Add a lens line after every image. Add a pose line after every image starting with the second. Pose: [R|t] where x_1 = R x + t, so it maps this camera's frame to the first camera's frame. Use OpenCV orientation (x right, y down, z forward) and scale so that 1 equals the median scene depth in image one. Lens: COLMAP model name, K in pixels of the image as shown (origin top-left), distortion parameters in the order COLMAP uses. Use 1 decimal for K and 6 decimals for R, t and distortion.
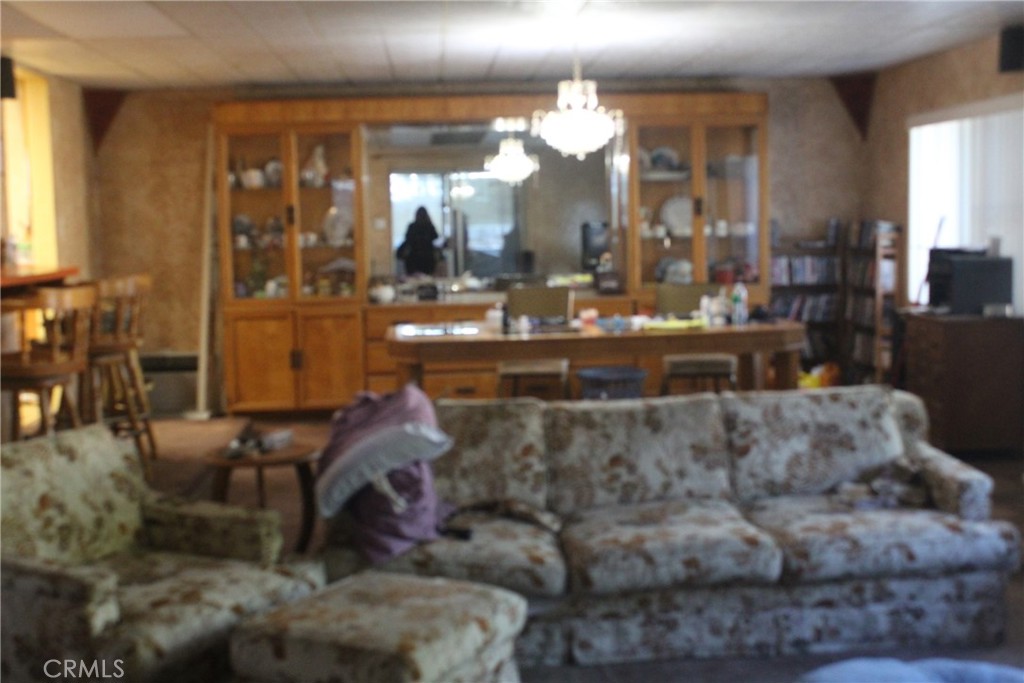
lens RADIAL K [[1269.0, 0, 512.0], [0, 1269.0, 341.5], [0, 0, 1]] dist [-0.082318, 0.127658]
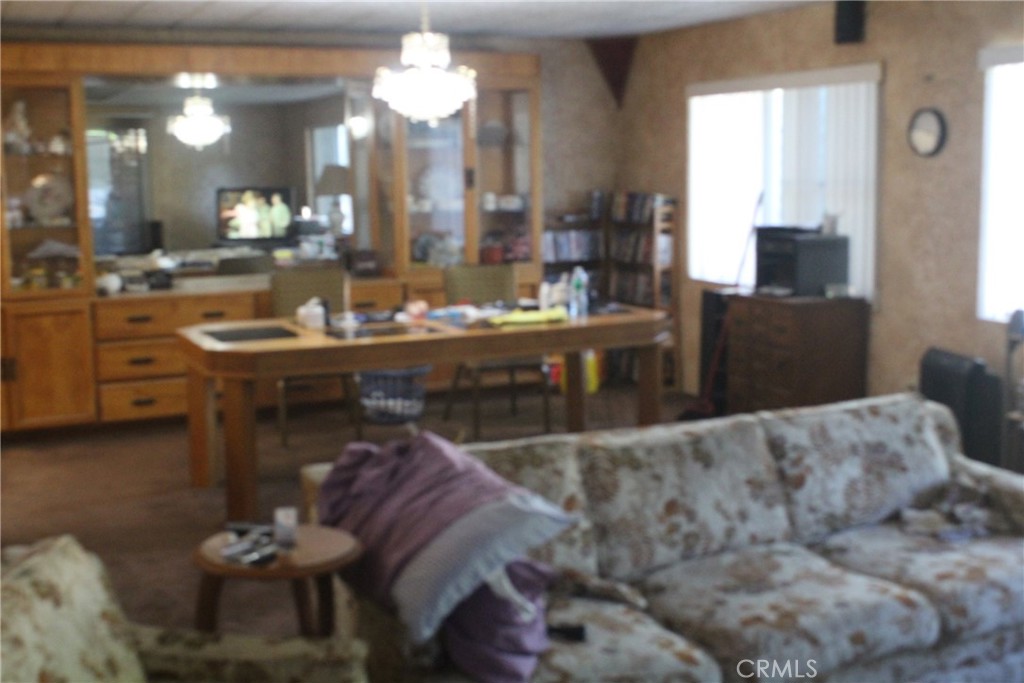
lens RADIAL K [[1269.0, 0, 512.0], [0, 1269.0, 341.5], [0, 0, 1]] dist [-0.082318, 0.127658]
pose [[0.934258, -0.040910, 0.354244, -0.293375], [0.029425, 0.998854, 0.037750, -0.045382], [-0.355382, -0.024845, 0.934391, 0.274567]]
